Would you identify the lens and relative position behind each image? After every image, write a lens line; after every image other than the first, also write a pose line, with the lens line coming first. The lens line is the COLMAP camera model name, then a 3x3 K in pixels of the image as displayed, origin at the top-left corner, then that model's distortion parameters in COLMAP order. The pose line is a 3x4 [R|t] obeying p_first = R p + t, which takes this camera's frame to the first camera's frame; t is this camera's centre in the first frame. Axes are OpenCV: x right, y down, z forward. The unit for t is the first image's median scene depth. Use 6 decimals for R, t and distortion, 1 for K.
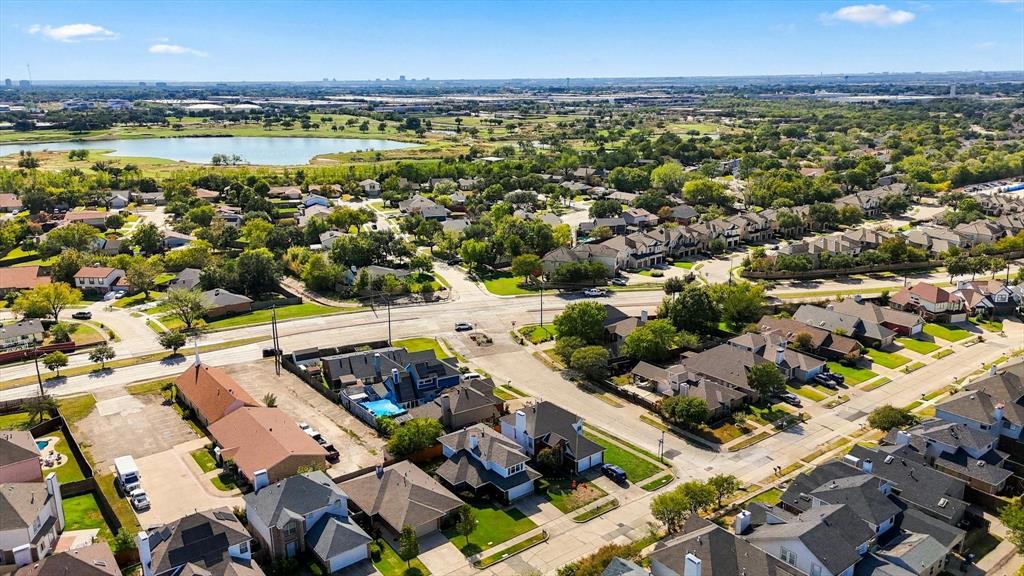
lens RADIAL K [[735.0, 0, 513.4], [0, 735.0, 323.9], [0, 0, 1]] dist [0.082441, -0.077392]
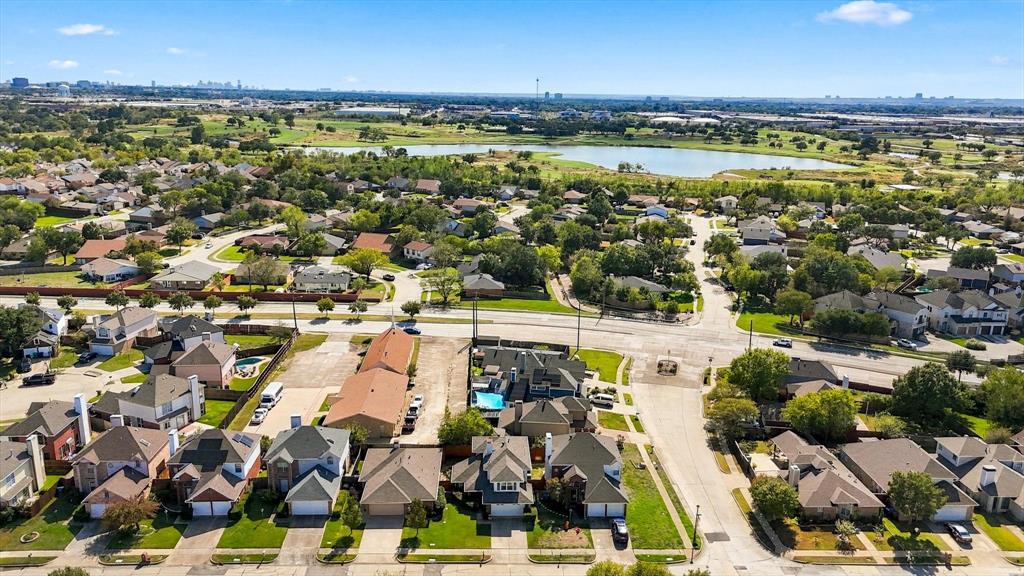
lens RADIAL K [[755.4, 0, 512.0], [0, 755.4, 288.0], [0, 0, 1]] dist [0.079281, -0.086218]
pose [[0.817641, 0.165802, -0.551337, 0.333824], [-0.204040, 0.978928, -0.008204, -0.031440], [0.538359, 0.119203, 0.834242, 0.099433]]
